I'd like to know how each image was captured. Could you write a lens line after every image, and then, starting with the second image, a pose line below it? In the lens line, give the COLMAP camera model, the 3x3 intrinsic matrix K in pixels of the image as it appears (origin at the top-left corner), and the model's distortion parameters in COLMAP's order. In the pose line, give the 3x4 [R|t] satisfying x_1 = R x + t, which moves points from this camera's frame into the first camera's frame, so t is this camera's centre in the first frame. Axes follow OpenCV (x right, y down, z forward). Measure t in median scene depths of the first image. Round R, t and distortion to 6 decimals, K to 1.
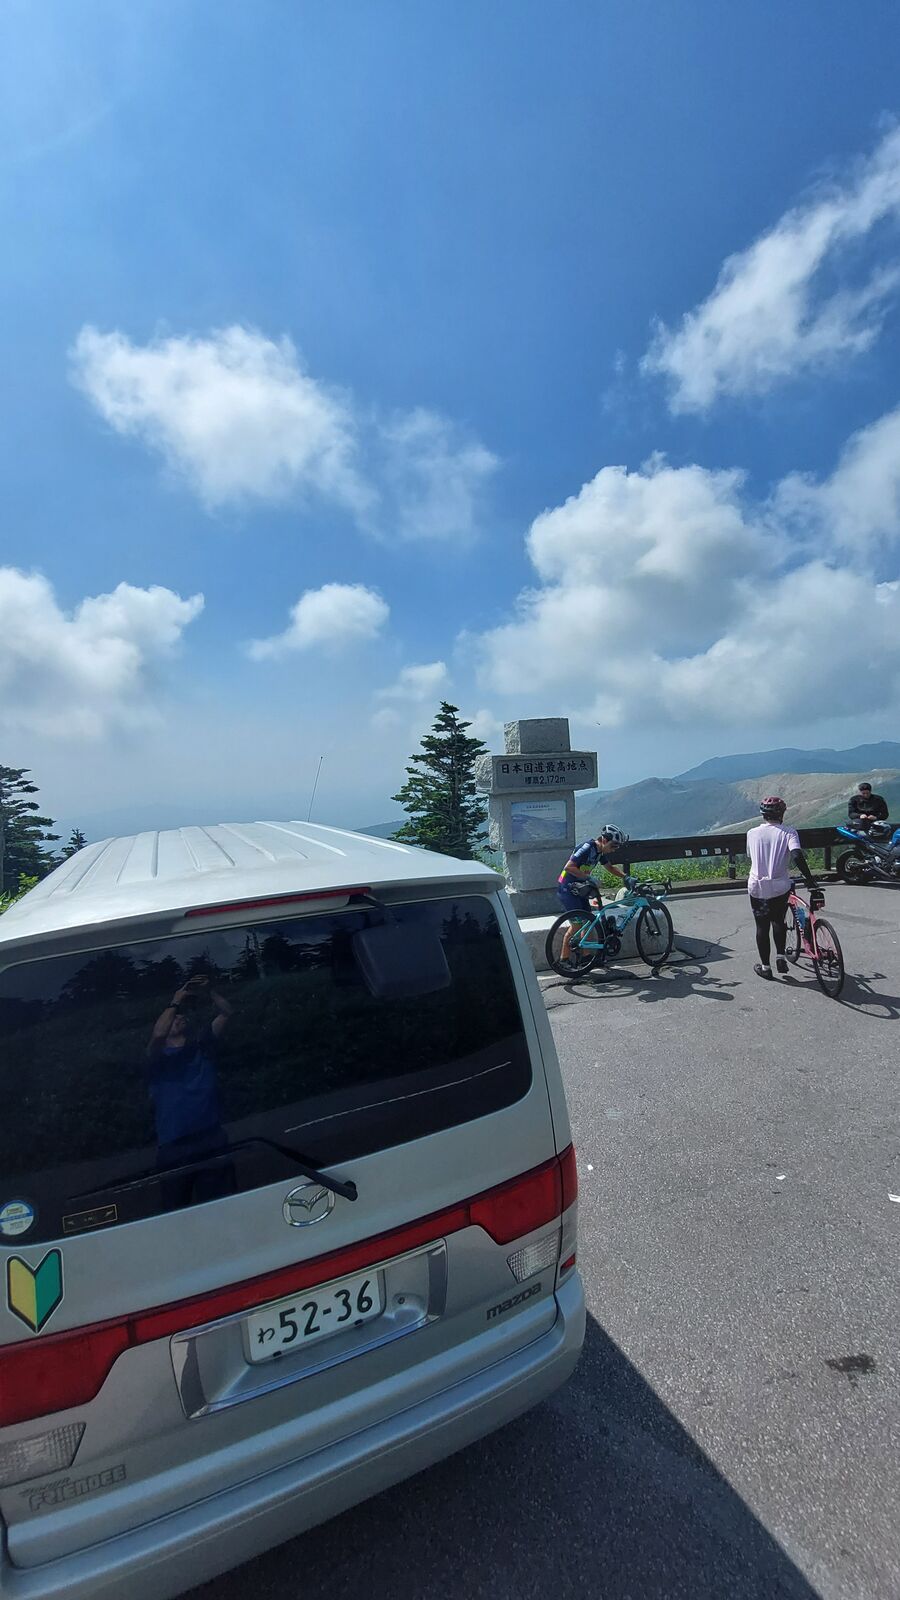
lens RADIAL K [[651.1, 0, 437.6], [0, 651.1, 798.7], [0, 0, 1]] dist [-0.025210, 0.003410]
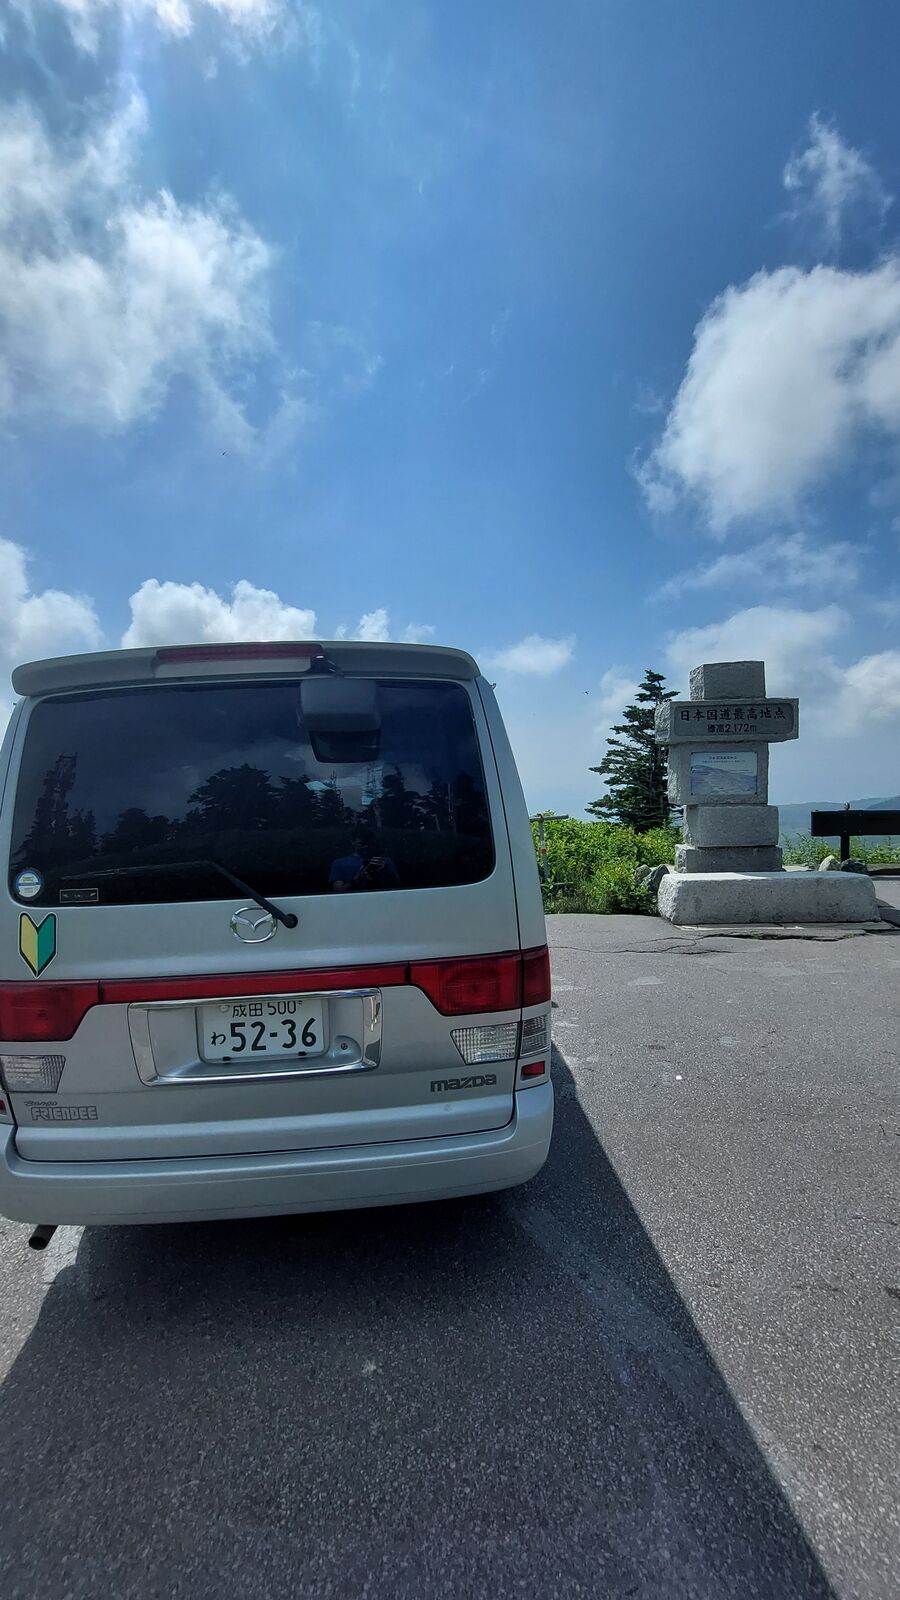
lens RADIAL K [[638.7, 0, 445.5], [0, 638.7, 803.6], [0, 0, 1]] dist [-0.014126, -0.003638]
pose [[0.940682, 0.036642, -0.337306, 0.091048], [-0.032870, 0.999317, 0.016887, 0.074923], [0.337694, -0.004798, 0.941244, 0.015171]]
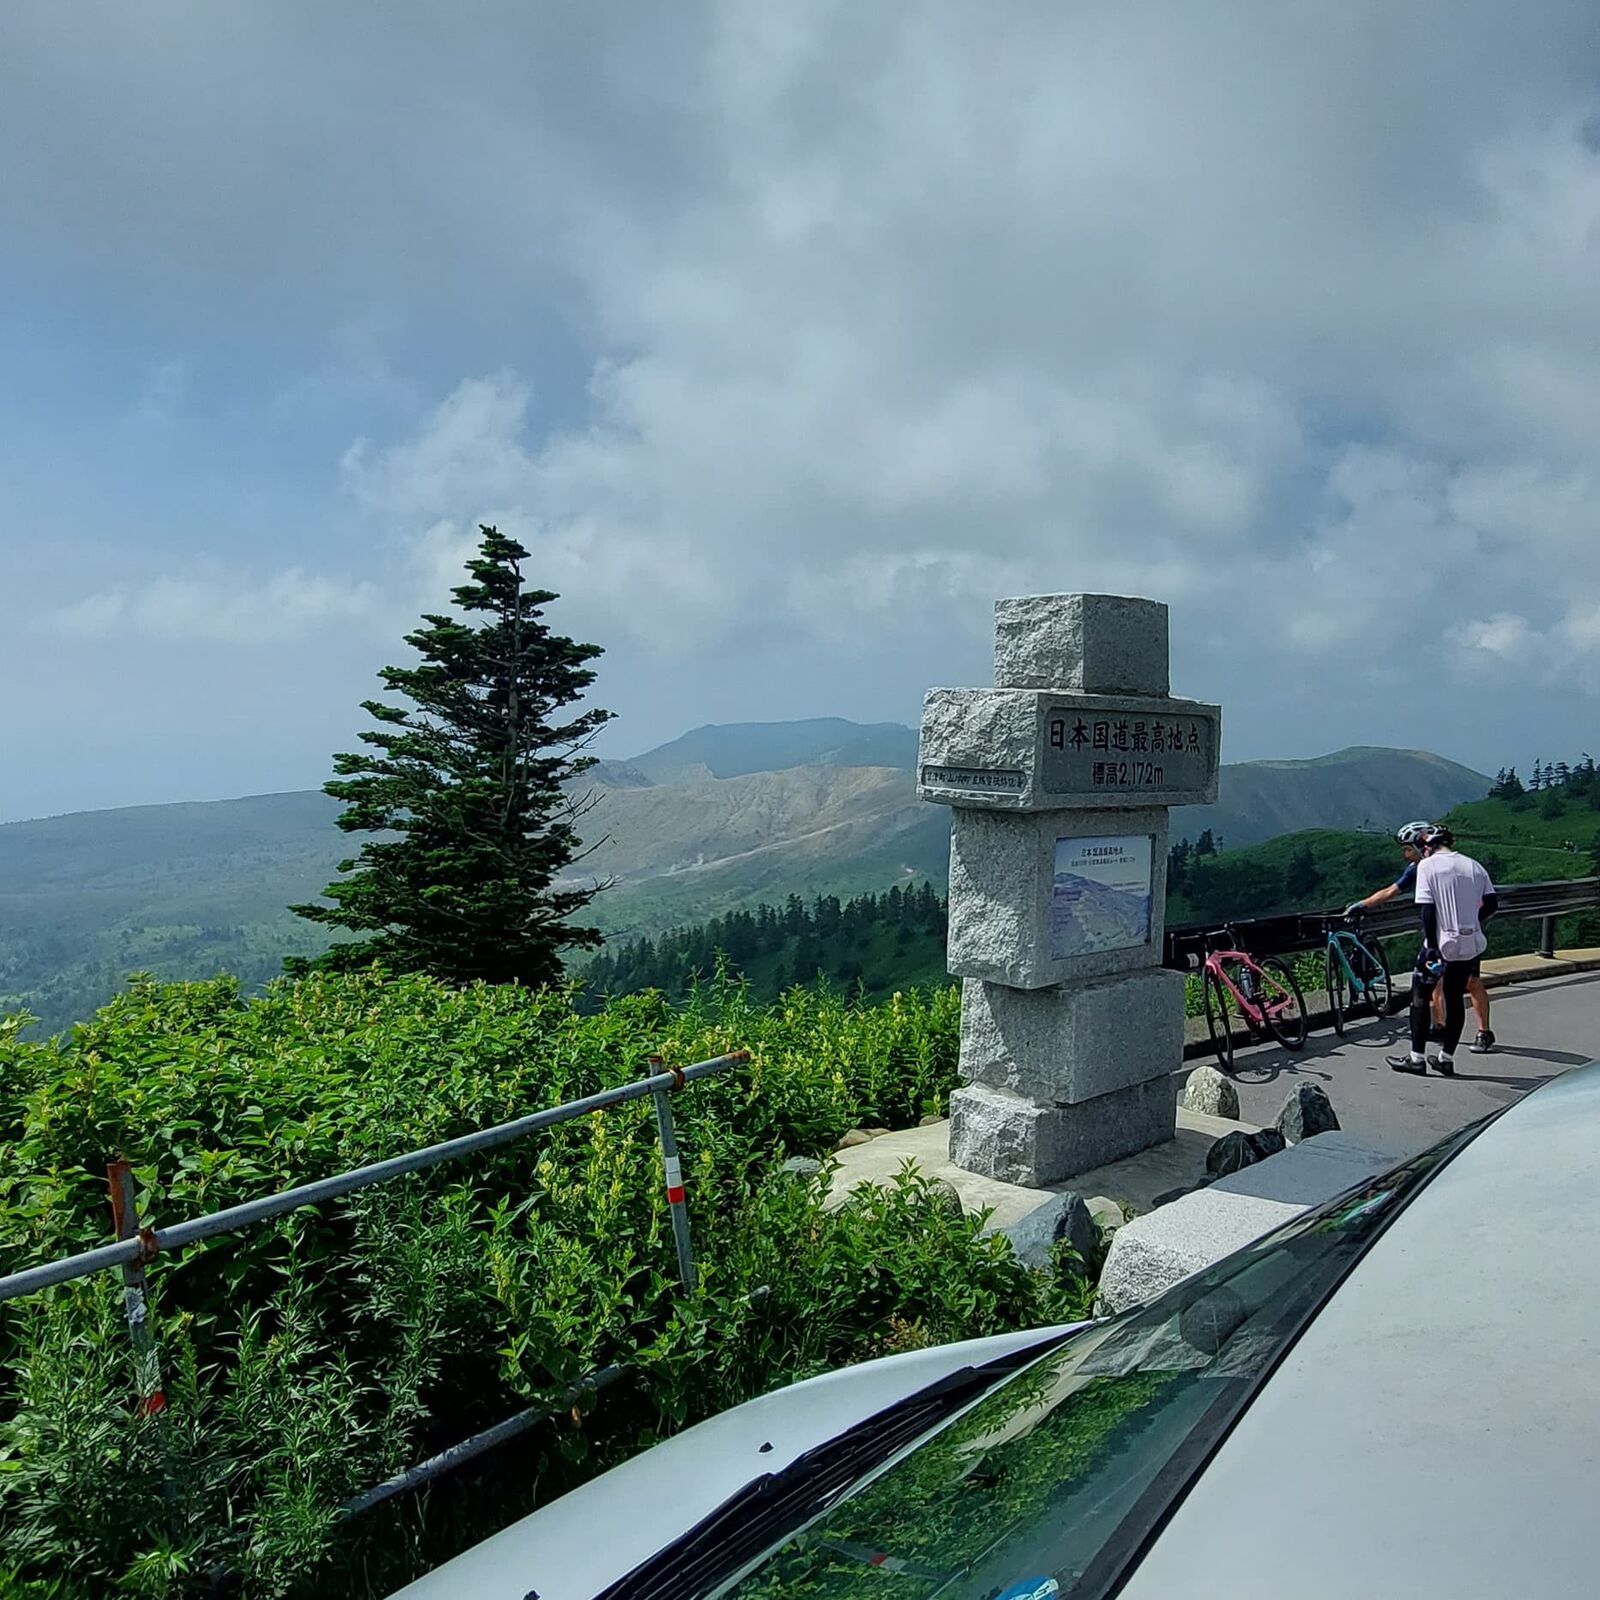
lens RADIAL K [[1371.8, 0, 851.1], [0, 1371.8, 766.9], [0, 0, 1]] dist [-0.013720, -0.029470]
pose [[0.870422, 0.055606, 0.489157, -0.314415], [-0.045296, 0.998432, -0.032897, -0.002484], [-0.490219, 0.006477, 0.871575, 0.439125]]
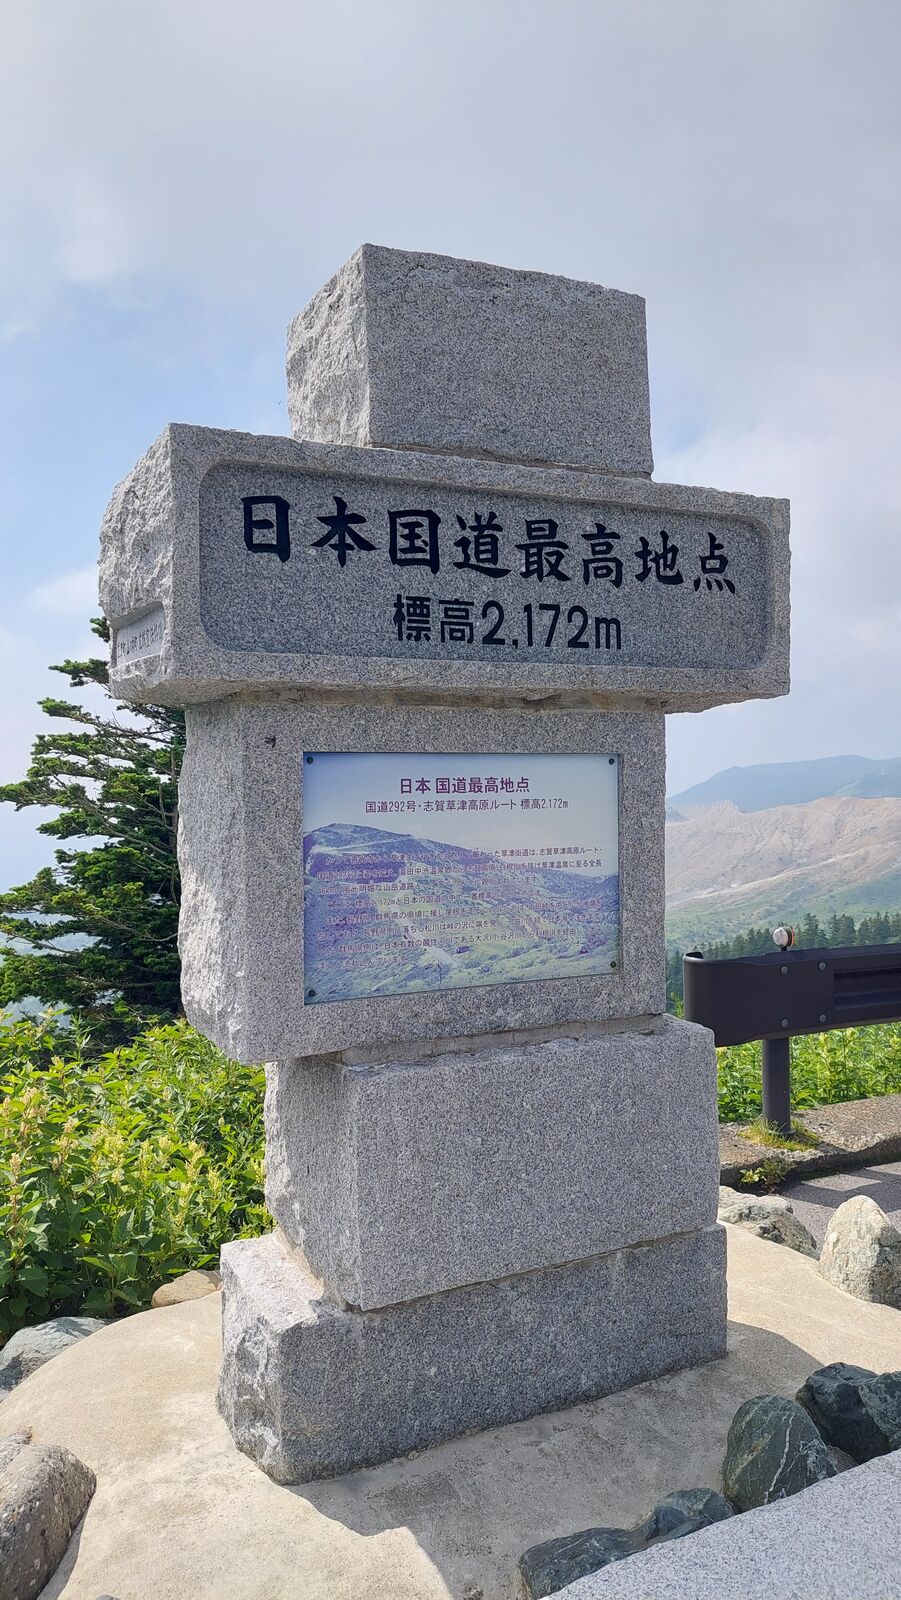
lens RADIAL K [[1155.9, 0, 461.3], [0, 1155.9, 801.3], [0, 0, 1]] dist [0.078798, -0.078504]
pose [[0.984341, 0.025390, 0.174434, 0.100564], [-0.021140, 0.999434, -0.026184, 0.024463], [-0.175000, 0.022086, 0.984321, 0.704170]]
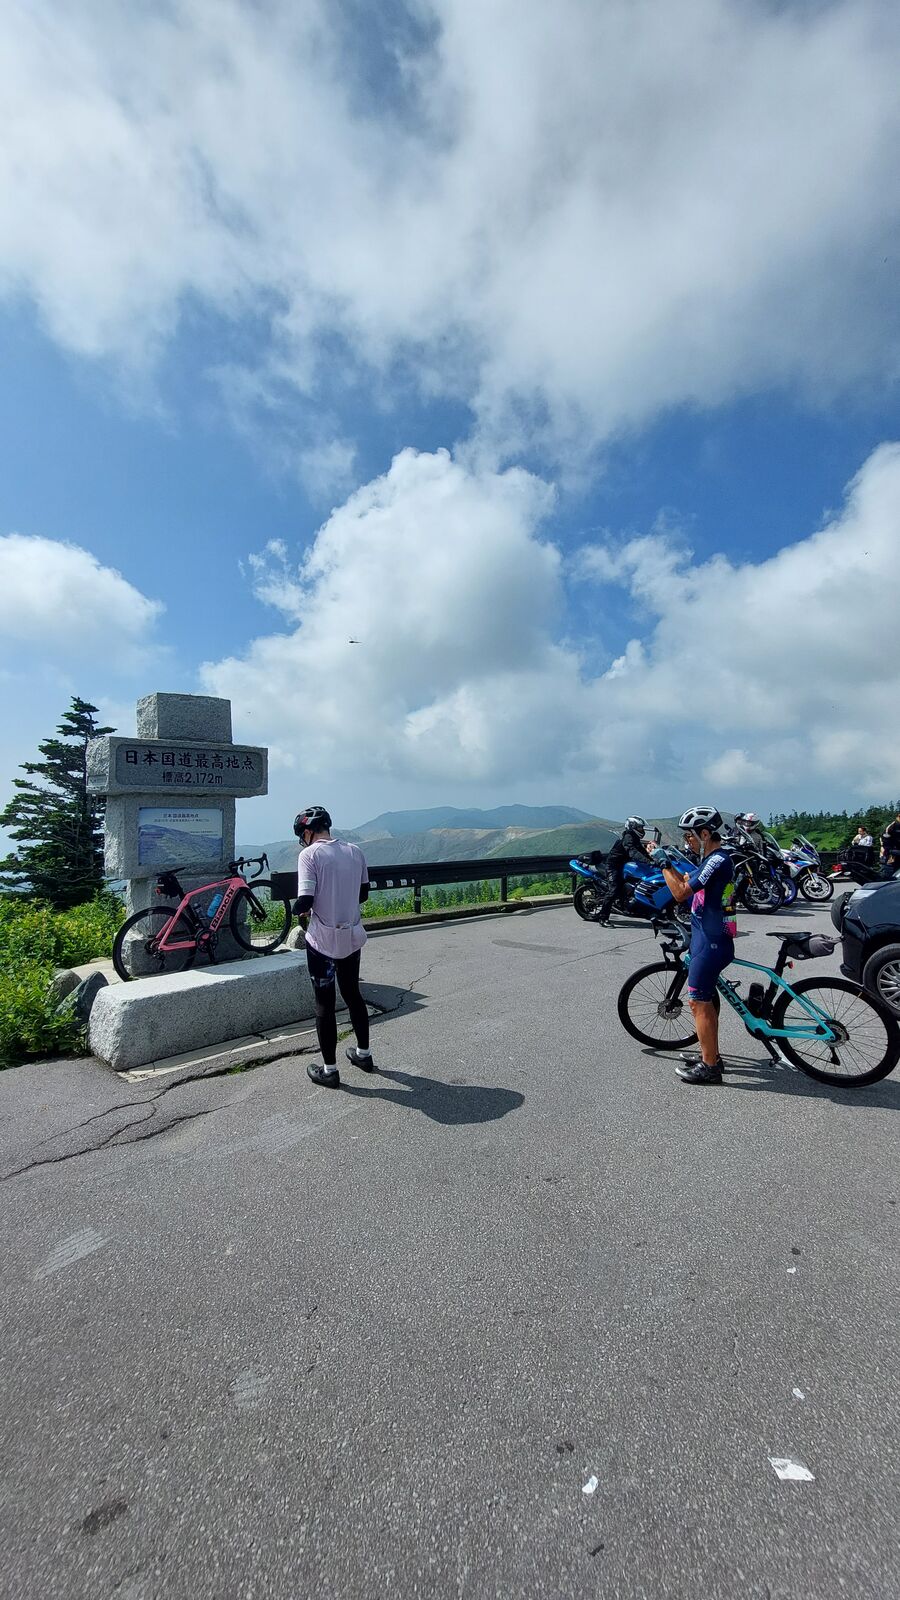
lens RADIAL K [[638.7, 0, 445.3], [0, 638.7, 800.4], [0, 0, 1]] dist [-0.014126, -0.003638]
pose [[0.880396, 0.046658, 0.471938, 0.078667], [-0.011313, 0.996932, -0.077457, 0.046591], [-0.474104, 0.062853, 0.878223, 0.246930]]
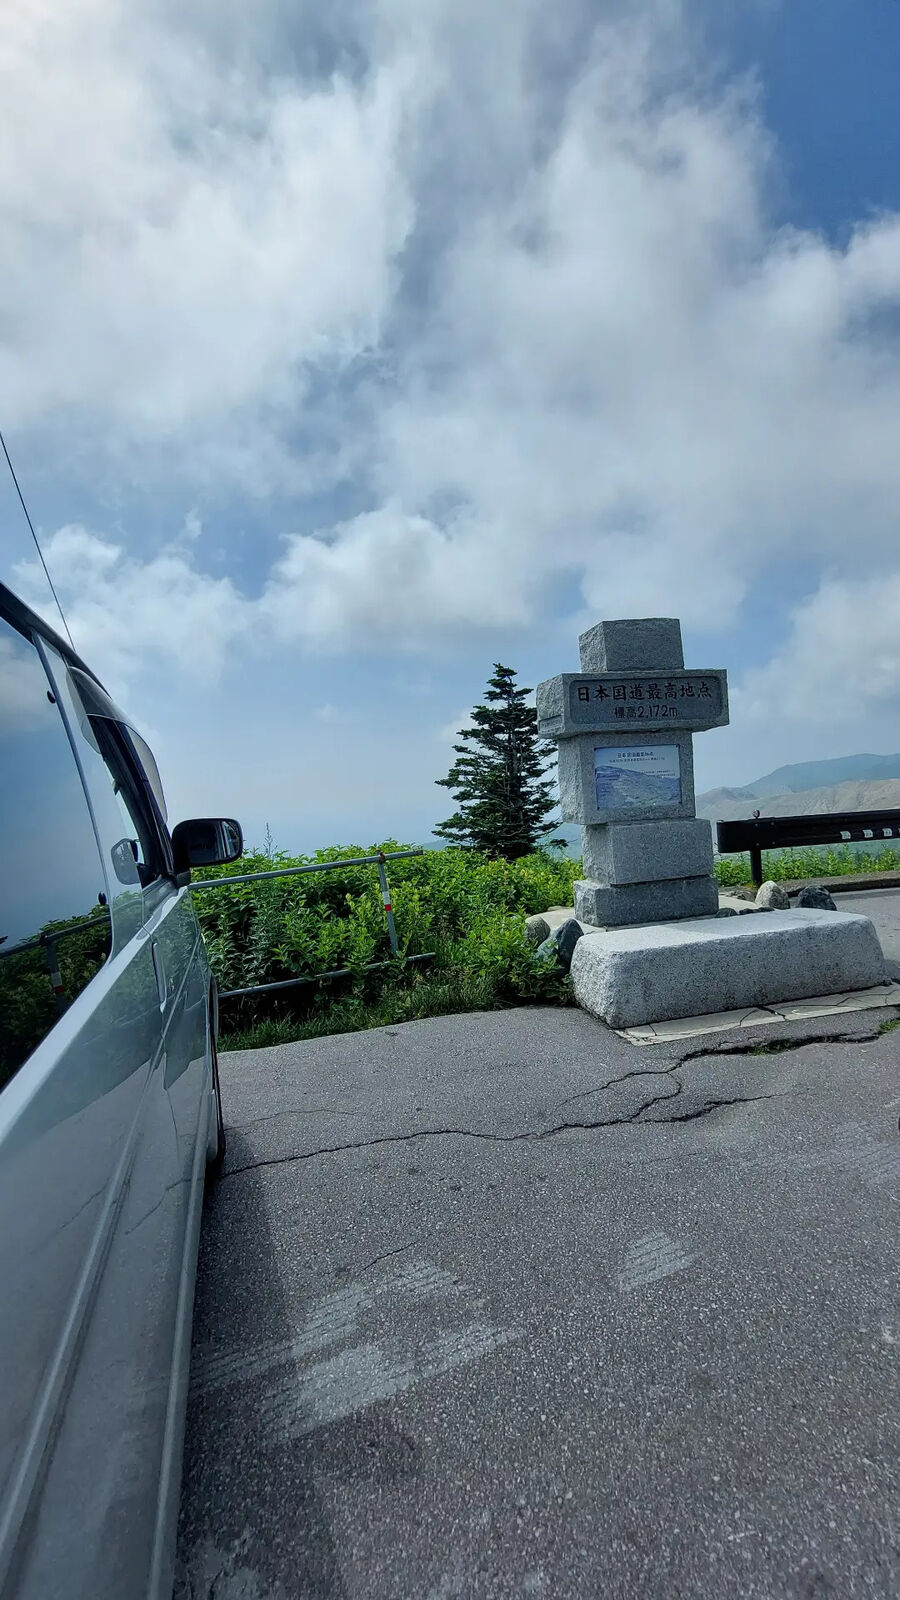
lens RADIAL K [[638.7, 0, 447.2], [0, 638.7, 796.3], [0, 0, 1]] dist [-0.014126, -0.003638]
pose [[0.995979, -0.020784, -0.087144, 0.022200], [0.018457, 0.999453, -0.027427, 0.067810], [0.087667, 0.025708, 0.995818, 0.354410]]
